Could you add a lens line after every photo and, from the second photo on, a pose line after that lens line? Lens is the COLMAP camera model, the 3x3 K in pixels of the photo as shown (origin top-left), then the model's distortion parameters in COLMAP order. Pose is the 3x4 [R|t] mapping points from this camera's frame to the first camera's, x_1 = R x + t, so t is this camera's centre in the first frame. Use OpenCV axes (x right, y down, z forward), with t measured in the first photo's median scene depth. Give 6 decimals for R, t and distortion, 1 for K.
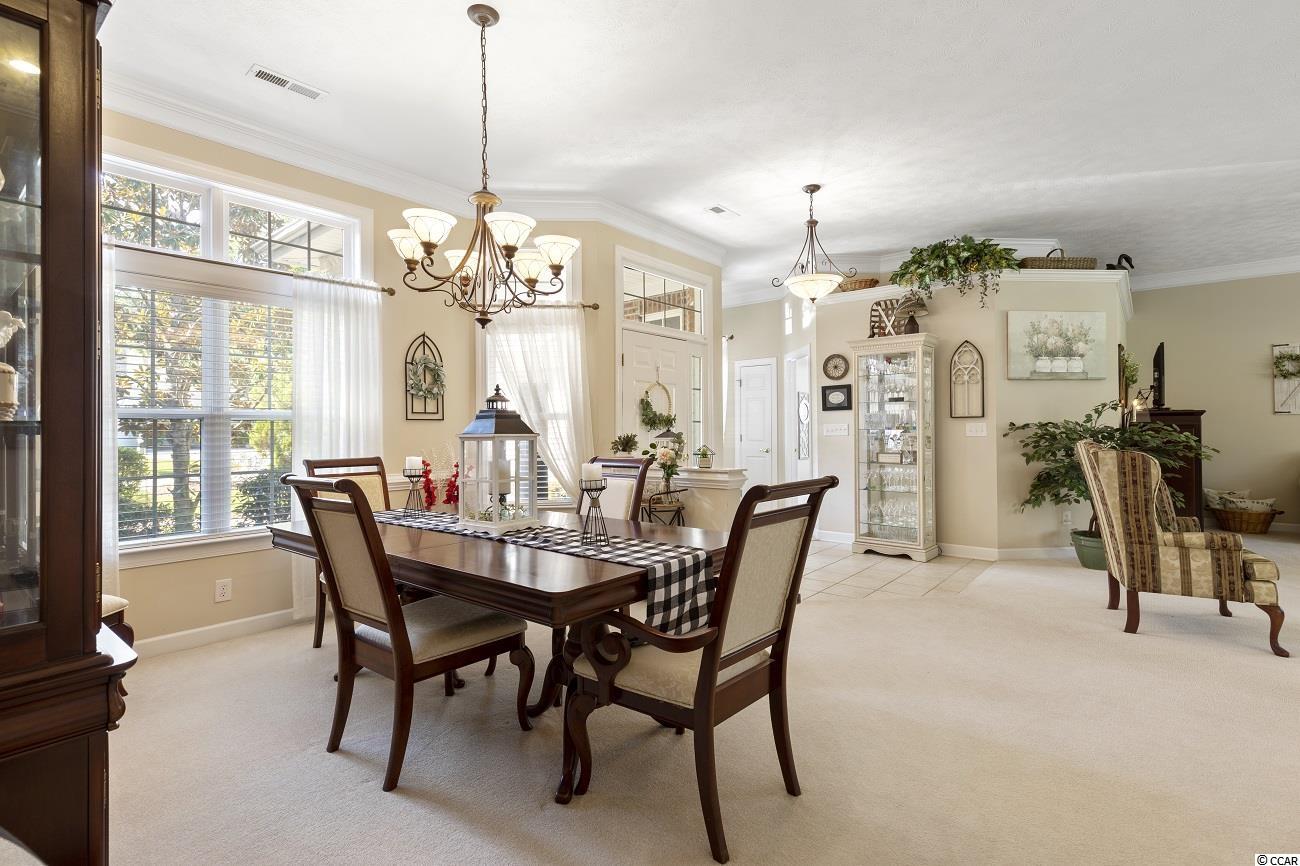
lens RADIAL K [[591.2, 0, 651.3], [0, 591.2, 424.7], [0, 0, 1]] dist [0.002283, -0.000238]
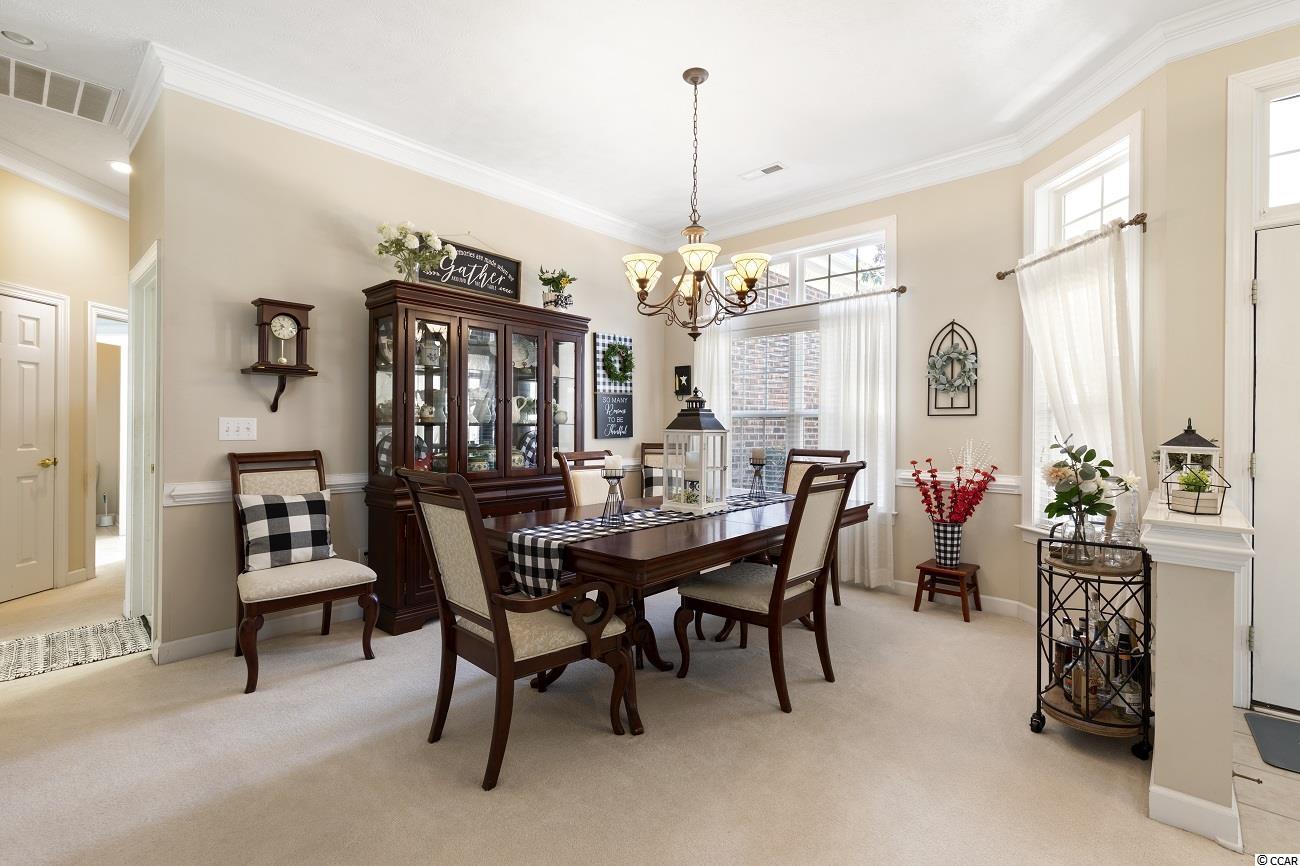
lens RADIAL K [[591.2, 0, 653.8], [0, 591.2, 424.7], [0, 0, 1]] dist [0.002283, -0.000238]
pose [[-0.021092, 0.000942, -0.999777, 0.670894], [0.005898, 0.999982, 0.000818, 0.003325], [0.999760, -0.005880, -0.021097, 0.690970]]
